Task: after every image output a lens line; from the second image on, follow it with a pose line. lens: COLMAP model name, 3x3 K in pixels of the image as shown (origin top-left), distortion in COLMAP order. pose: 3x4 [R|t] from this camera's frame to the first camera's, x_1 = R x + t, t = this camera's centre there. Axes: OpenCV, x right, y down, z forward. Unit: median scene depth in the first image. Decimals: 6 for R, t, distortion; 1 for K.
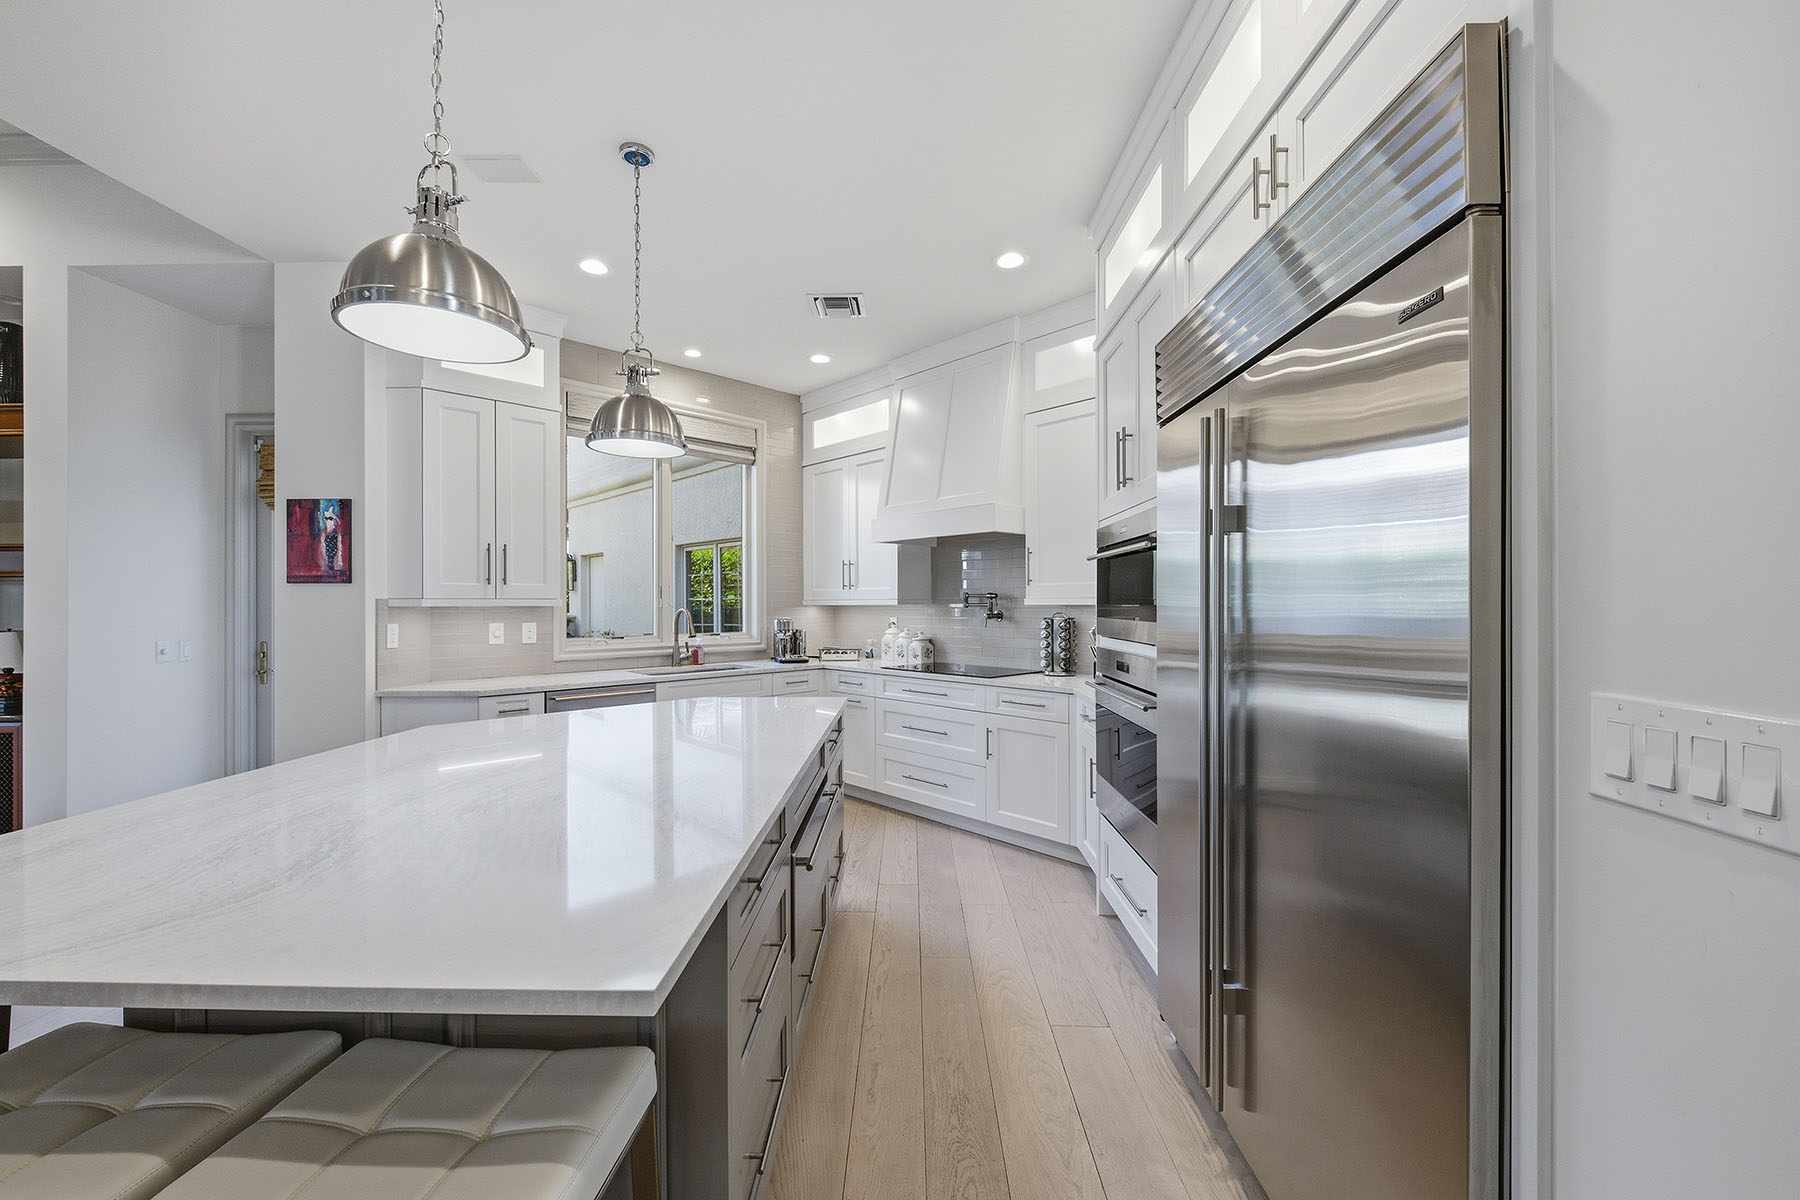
lens RADIAL K [[711.6, 0, 900.0], [0, 711.6, 600.0], [0, 0, 1]] dist [0.001980, -0.000073]
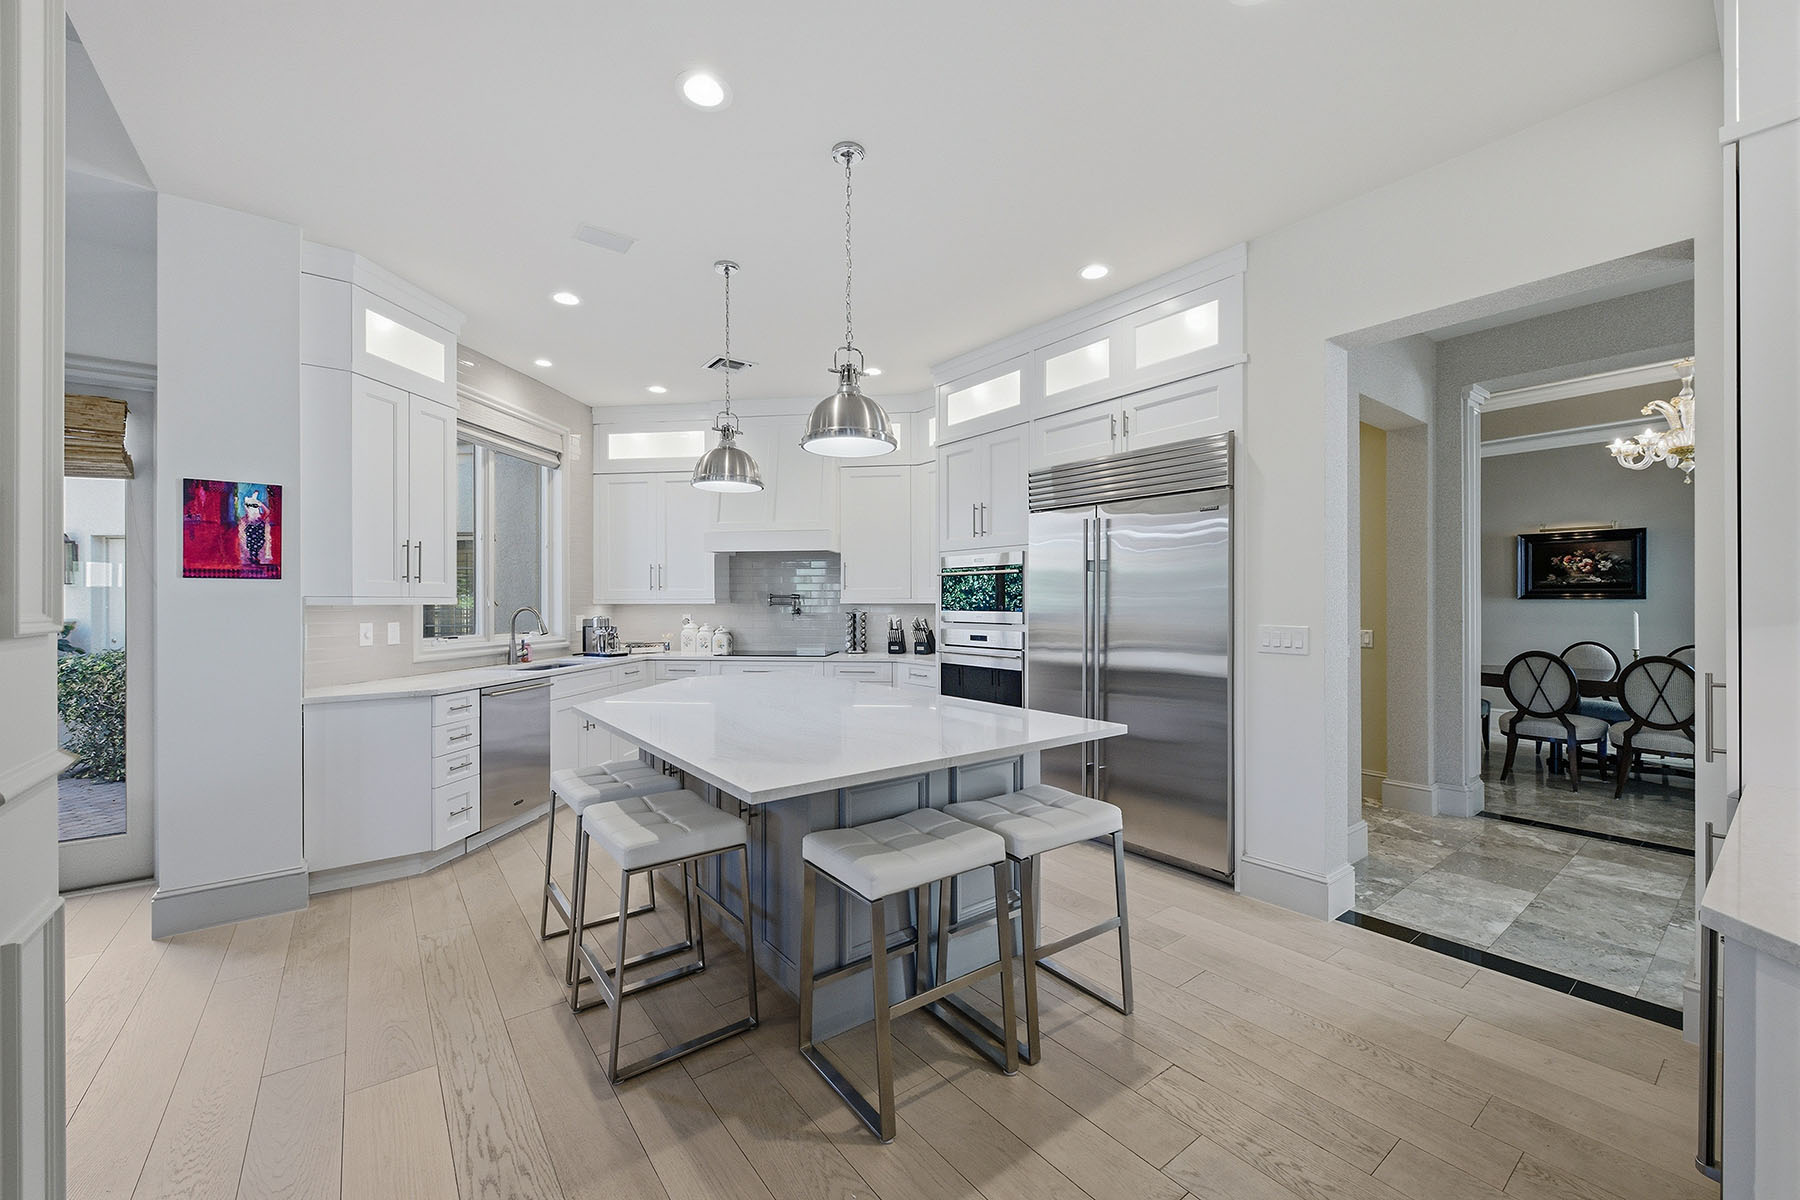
lens RADIAL K [[711.6, 0, 900.0], [0, 711.6, 600.0], [0, 0, 1]] dist [0.001980, -0.000073]
pose [[0.783910, 0.003233, 0.620866, -0.617637], [-0.003102, 0.999994, -0.001291, 0.001457], [-0.620866, -0.000914, 0.783916, -0.169486]]
